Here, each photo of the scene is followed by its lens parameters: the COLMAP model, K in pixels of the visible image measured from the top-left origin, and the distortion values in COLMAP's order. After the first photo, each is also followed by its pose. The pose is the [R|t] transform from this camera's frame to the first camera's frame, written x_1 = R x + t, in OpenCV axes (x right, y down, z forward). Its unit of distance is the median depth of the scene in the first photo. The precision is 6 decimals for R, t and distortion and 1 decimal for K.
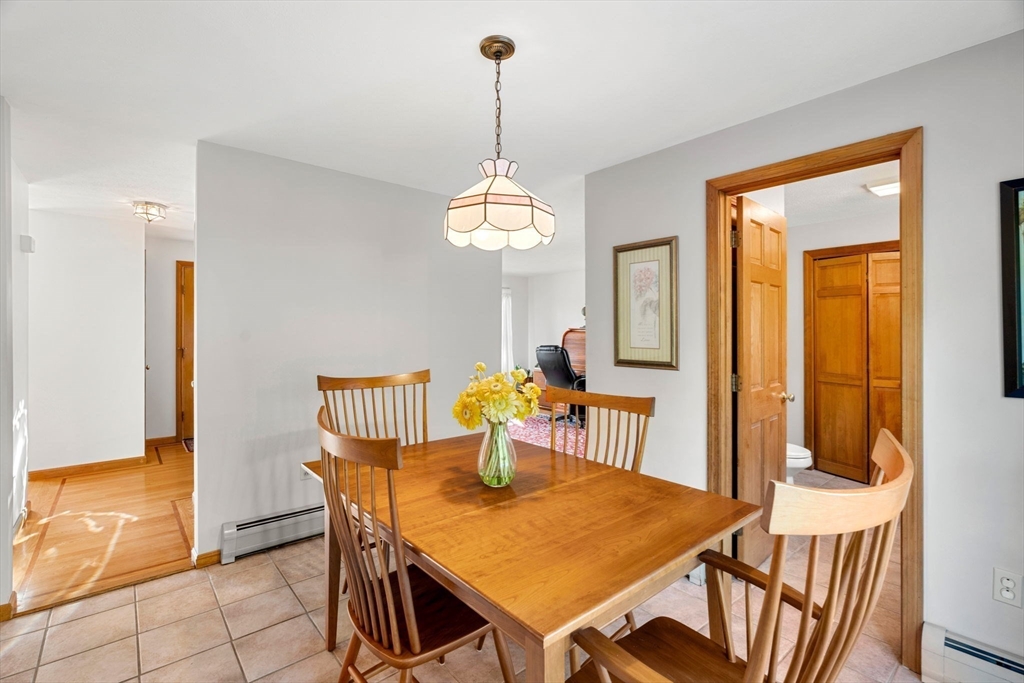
lens RADIAL K [[463.4, 0, 512.6], [0, 463.4, 337.0], [0, 0, 1]] dist [-0.003799, 0.000199]
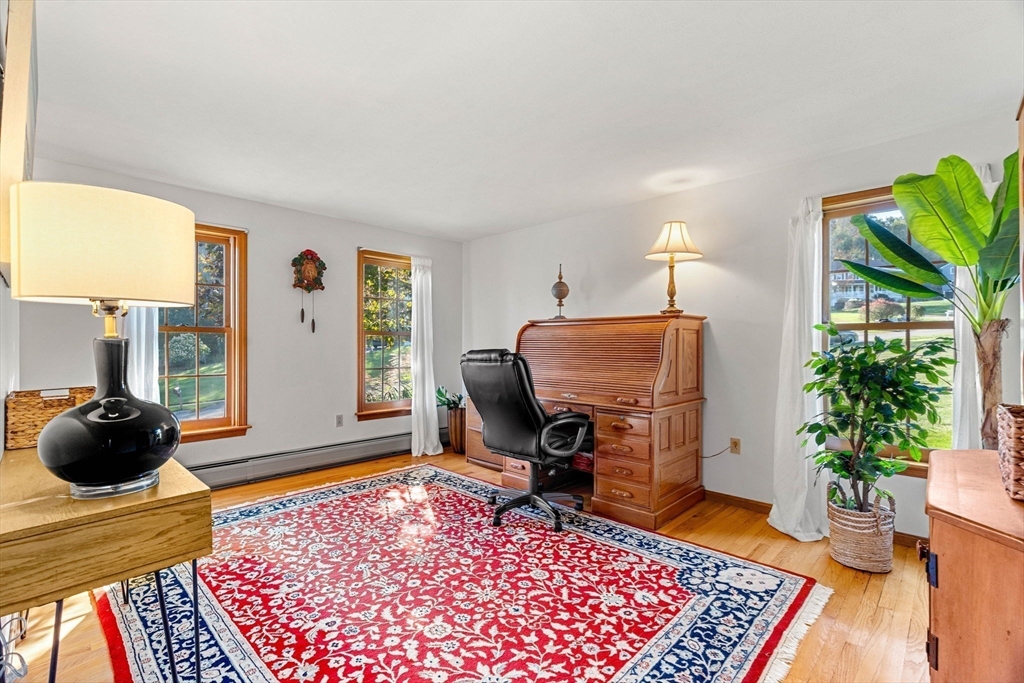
lens RADIAL K [[471.4, 0, 512.5], [0, 471.4, 345.6], [0, 0, 1]] dist [-0.013394, 0.000522]
pose [[0.995187, -0.003218, 0.097945, 0.093480], [0.003669, 0.999983, -0.004424, 0.026457], [-0.097929, 0.004762, 0.995182, 0.867932]]
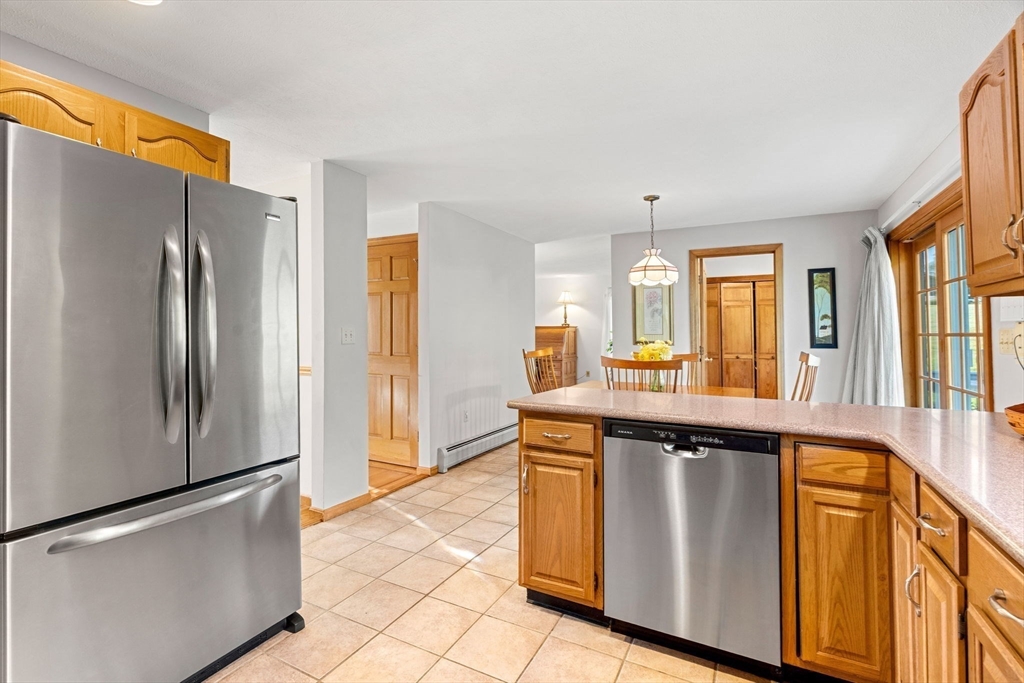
lens RADIAL K [[463.4, 0, 517.8], [0, 463.4, 333.3], [0, 0, 1]] dist [-0.003799, 0.000199]
pose [[0.927373, -0.003424, 0.374123, -0.618432], [0.007164, 0.999937, -0.008606, 0.021165], [-0.374070, 0.010661, 0.927339, -0.351156]]
